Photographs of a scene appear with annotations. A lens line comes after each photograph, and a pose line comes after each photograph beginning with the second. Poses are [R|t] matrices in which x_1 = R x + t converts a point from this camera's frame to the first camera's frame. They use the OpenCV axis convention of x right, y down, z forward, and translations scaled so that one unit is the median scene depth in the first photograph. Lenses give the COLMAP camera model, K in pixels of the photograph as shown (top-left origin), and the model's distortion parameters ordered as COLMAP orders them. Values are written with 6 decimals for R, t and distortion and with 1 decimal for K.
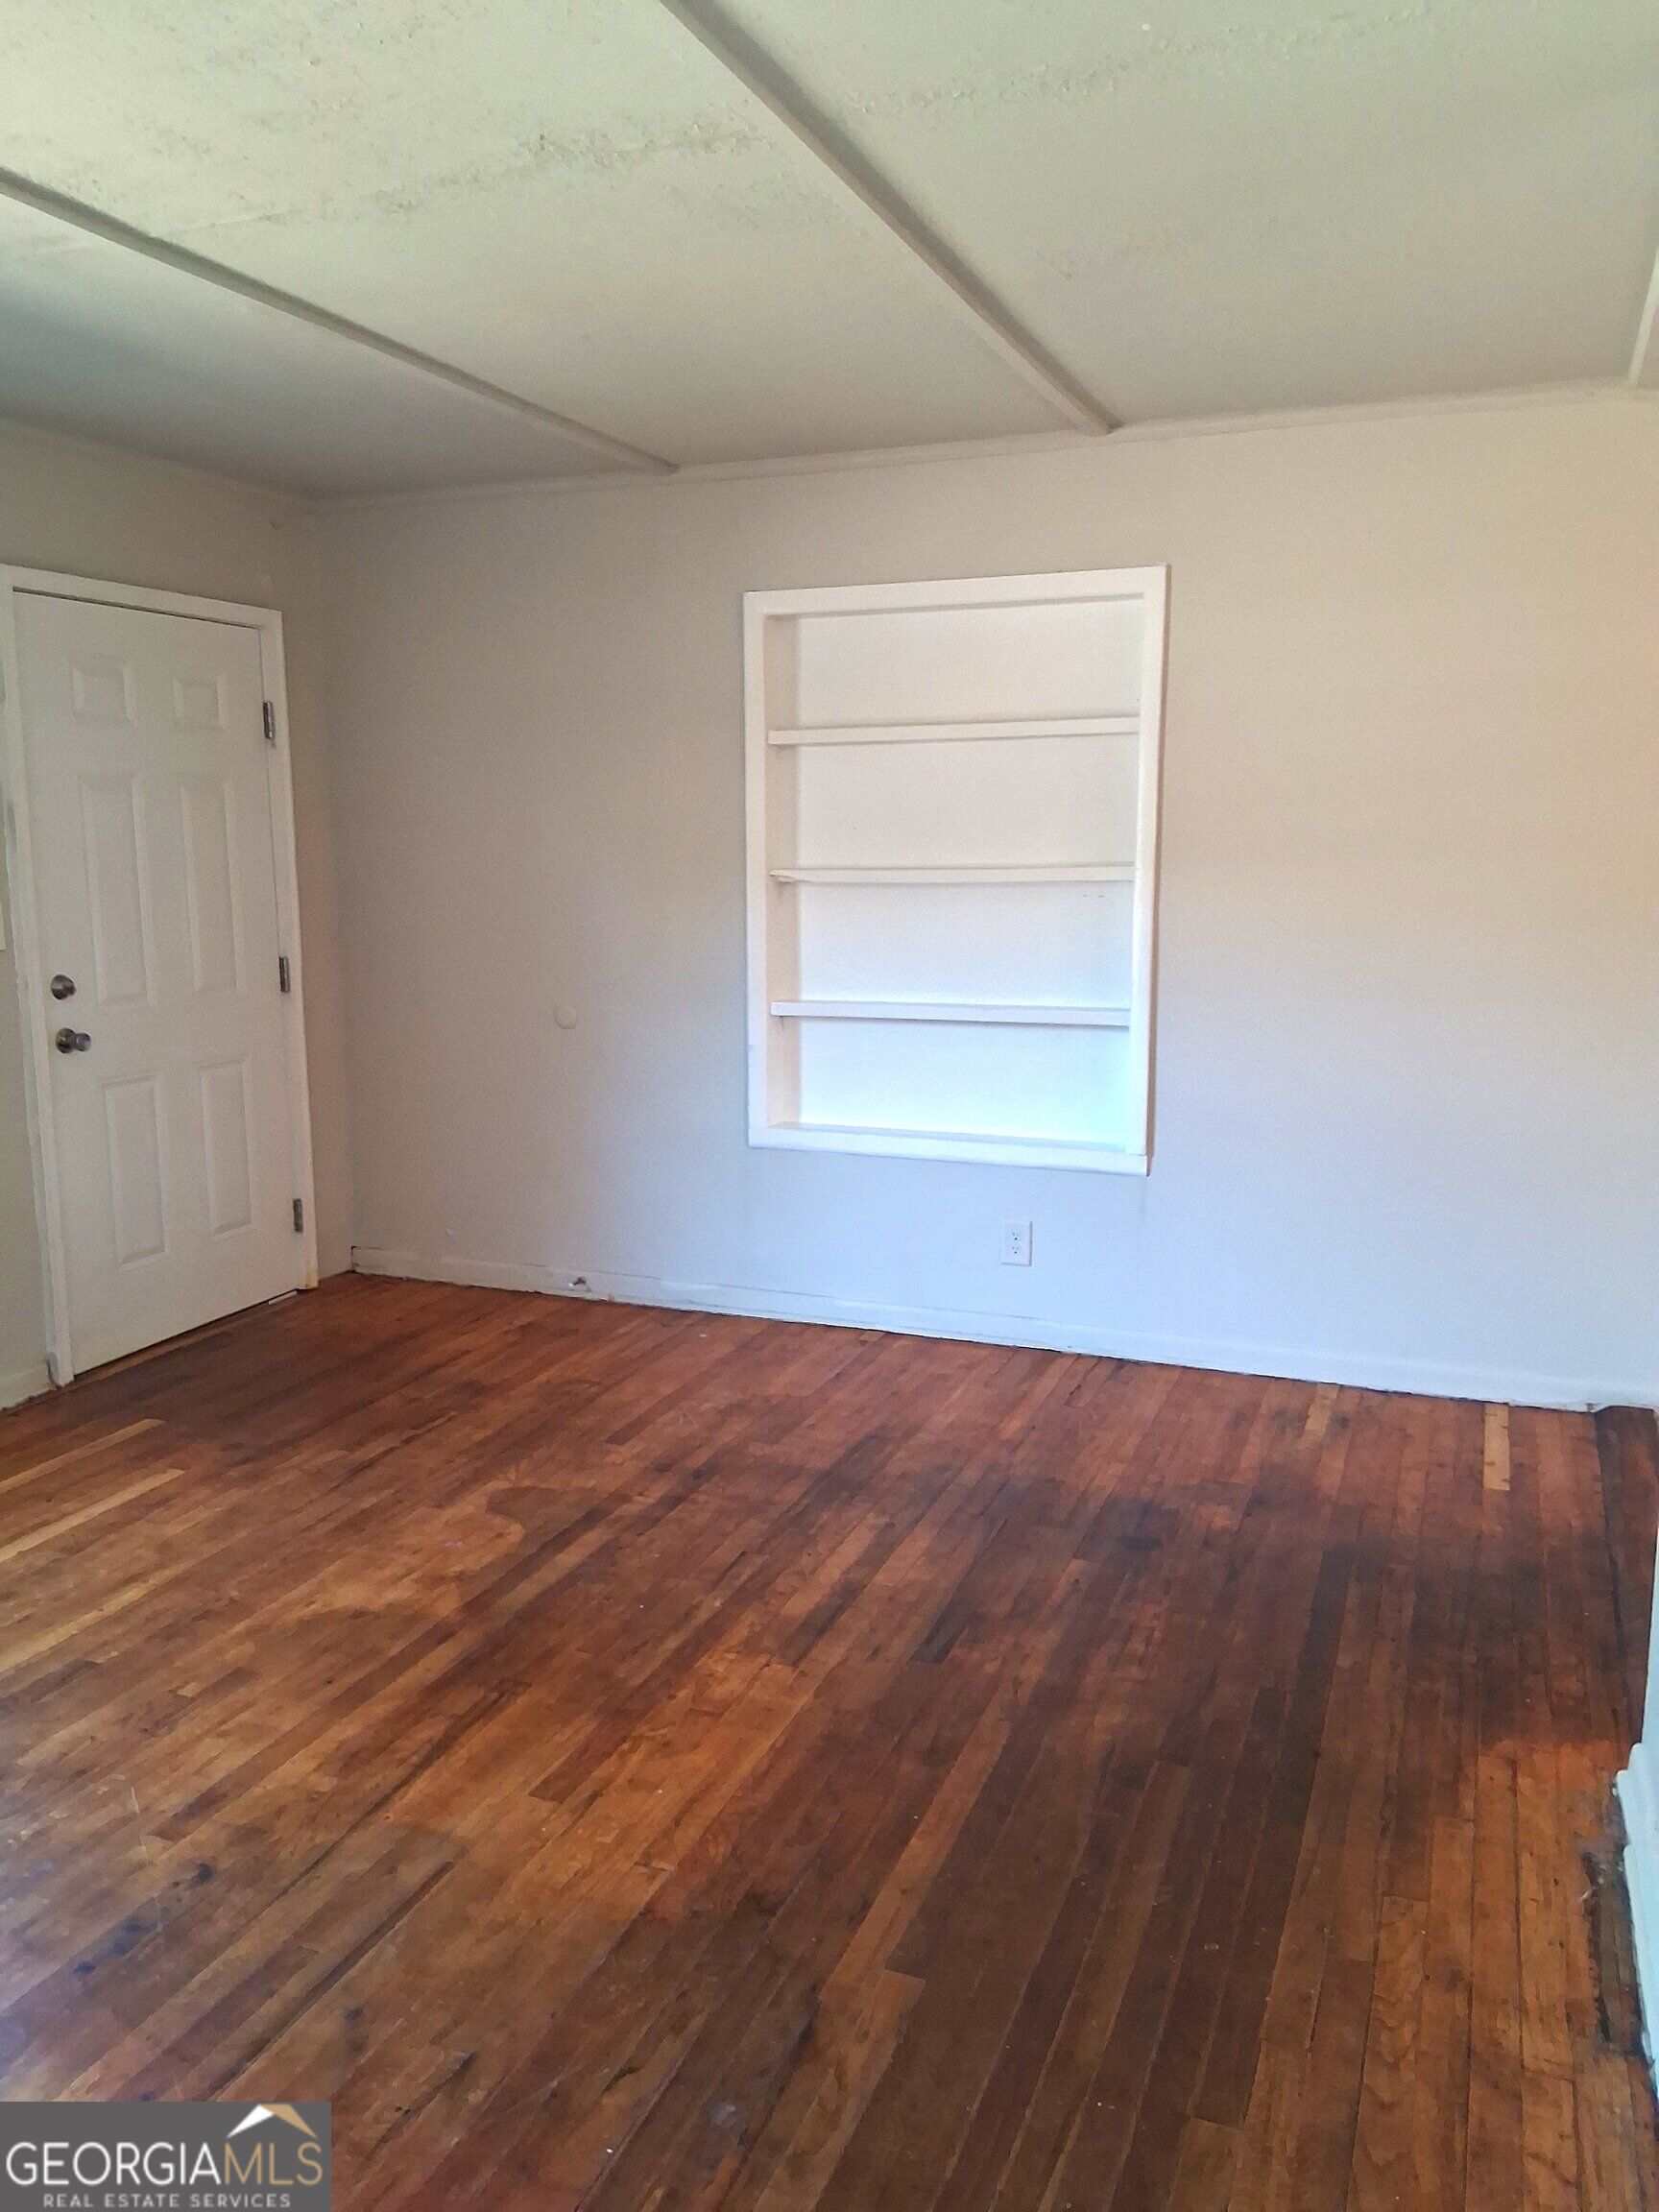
lens RADIAL K [[1634.2, 0, 833.2], [0, 1634.2, 1103.3], [0, 0, 1]] dist [0.020378, -0.058177]
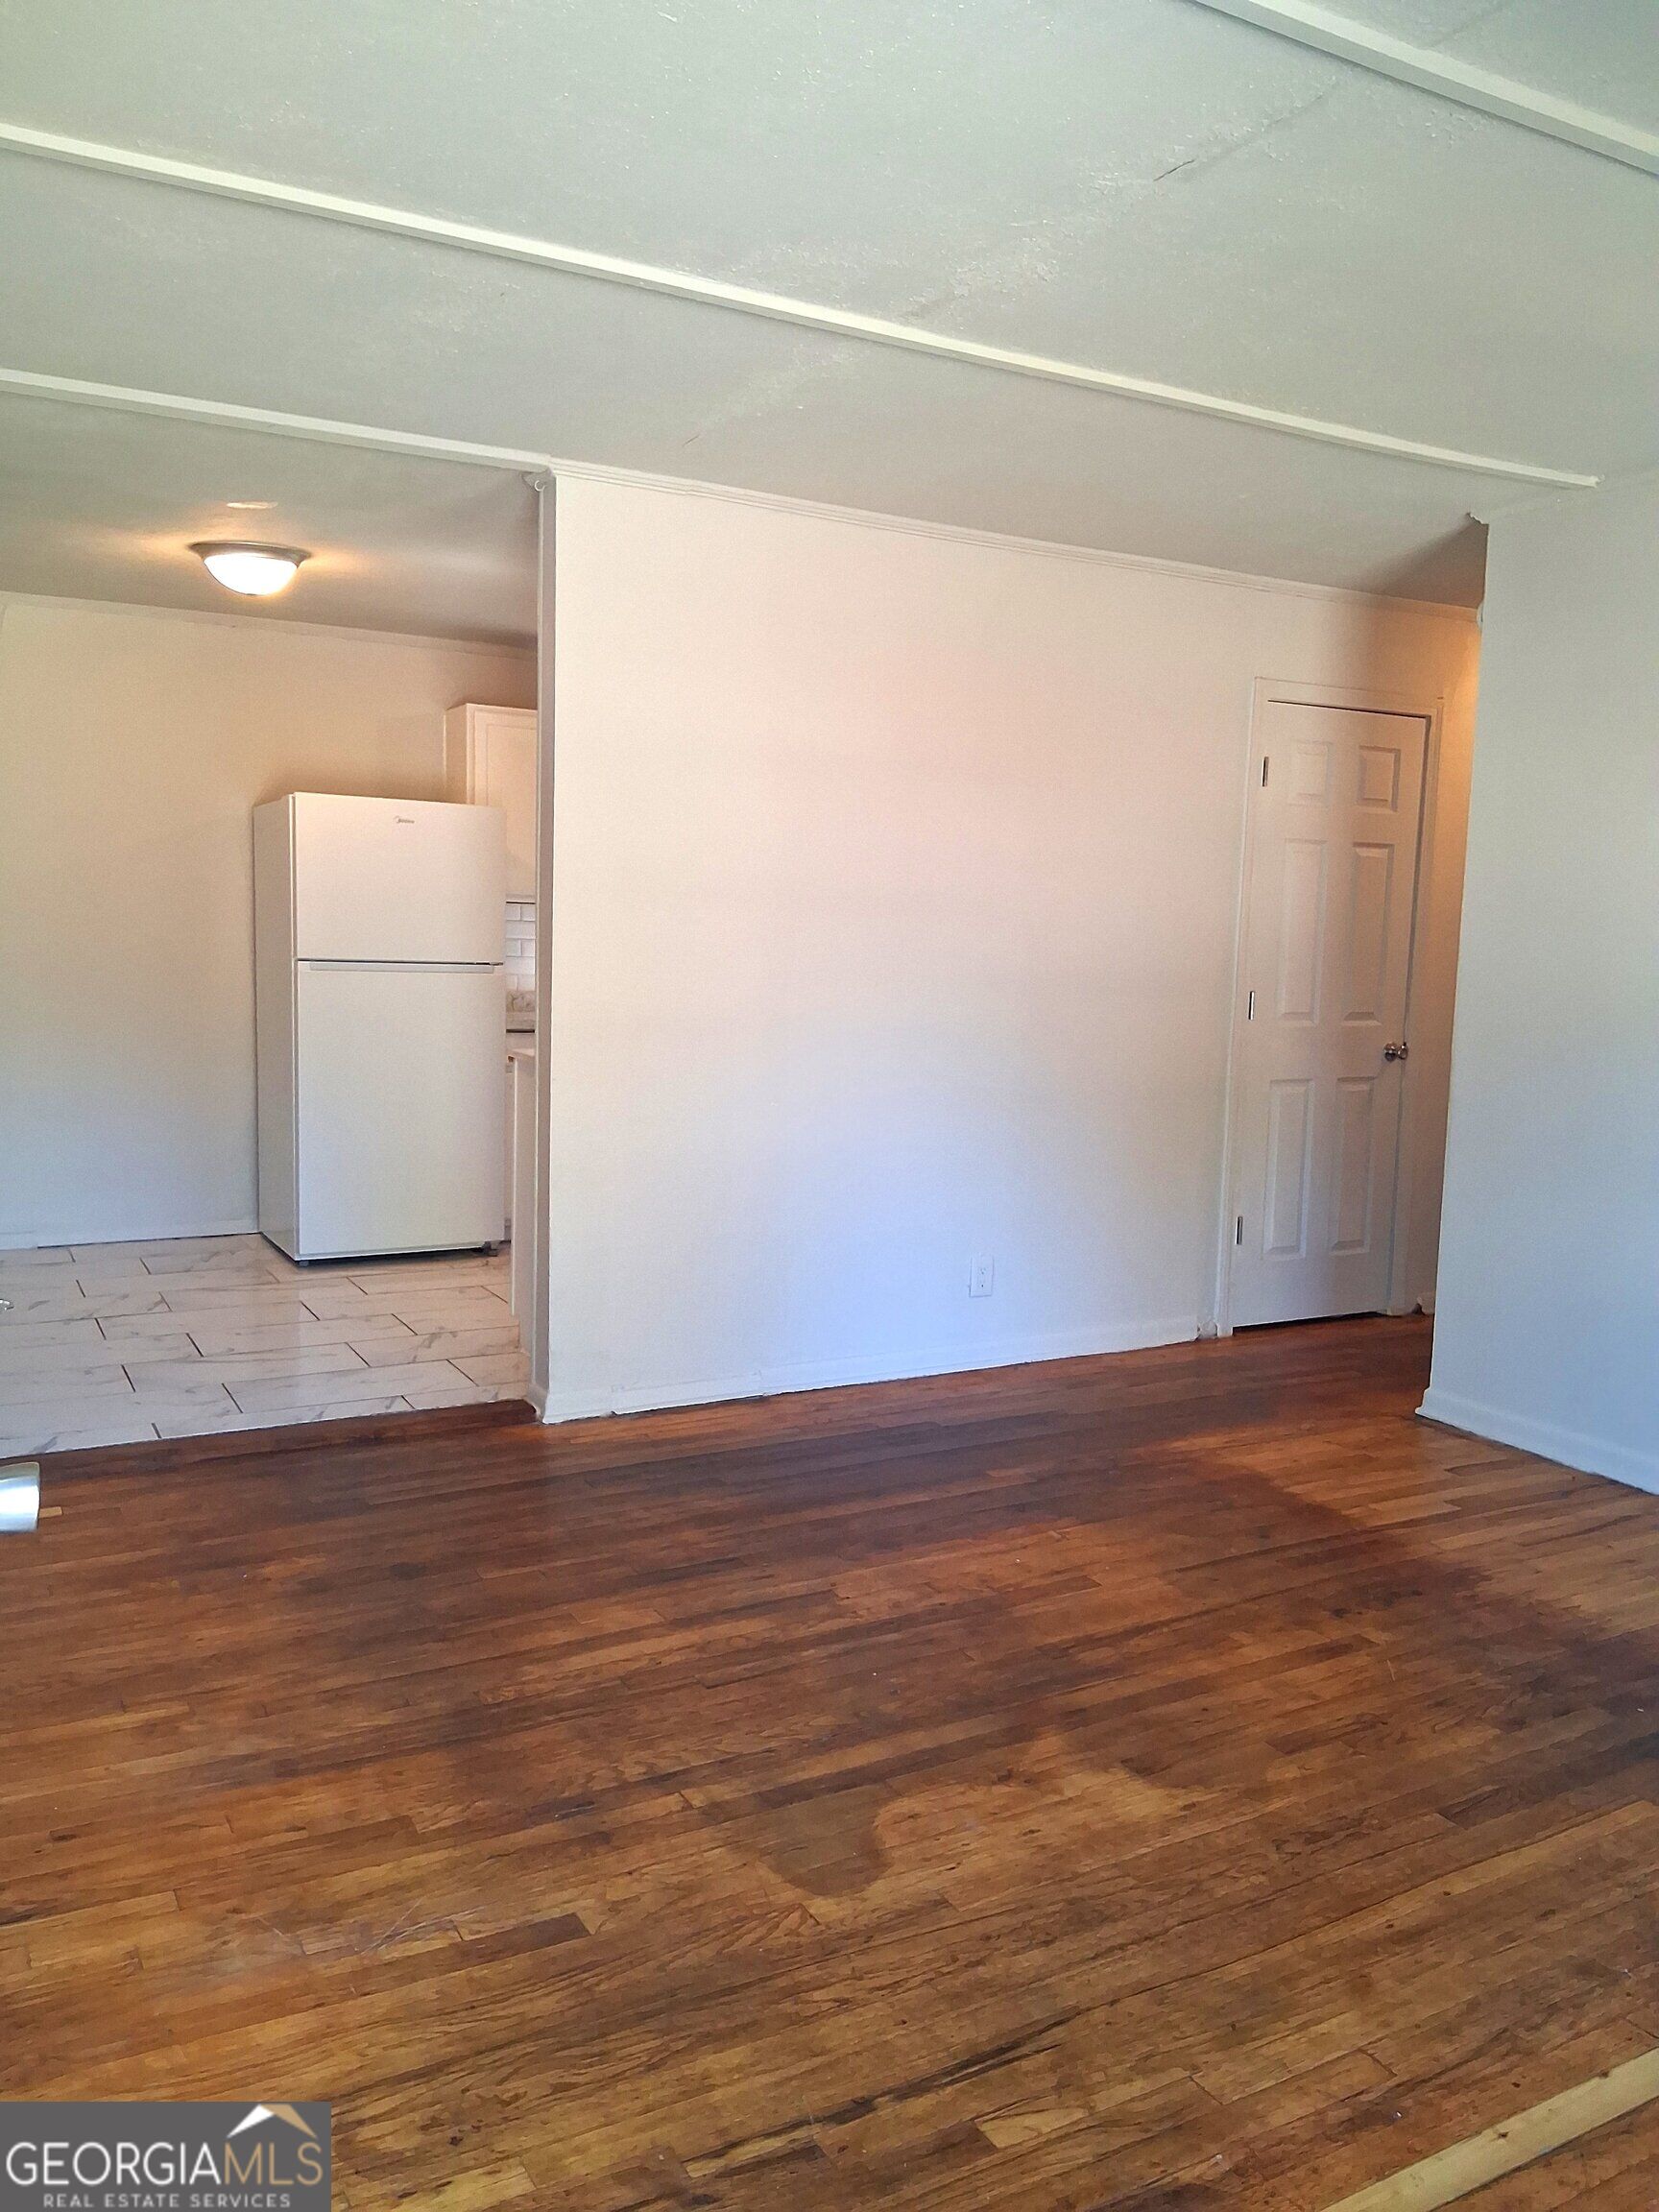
lens RADIAL K [[1634.2, 0, 826.3], [0, 1634.2, 1103.4], [0, 0, 1]] dist [0.020378, -0.058177]
pose [[-0.763066, -0.087891, 0.640317, -0.674374], [0.080812, 0.969962, 0.229442, -0.232730], [-0.641249, 0.226824, -0.733042, 1.638651]]
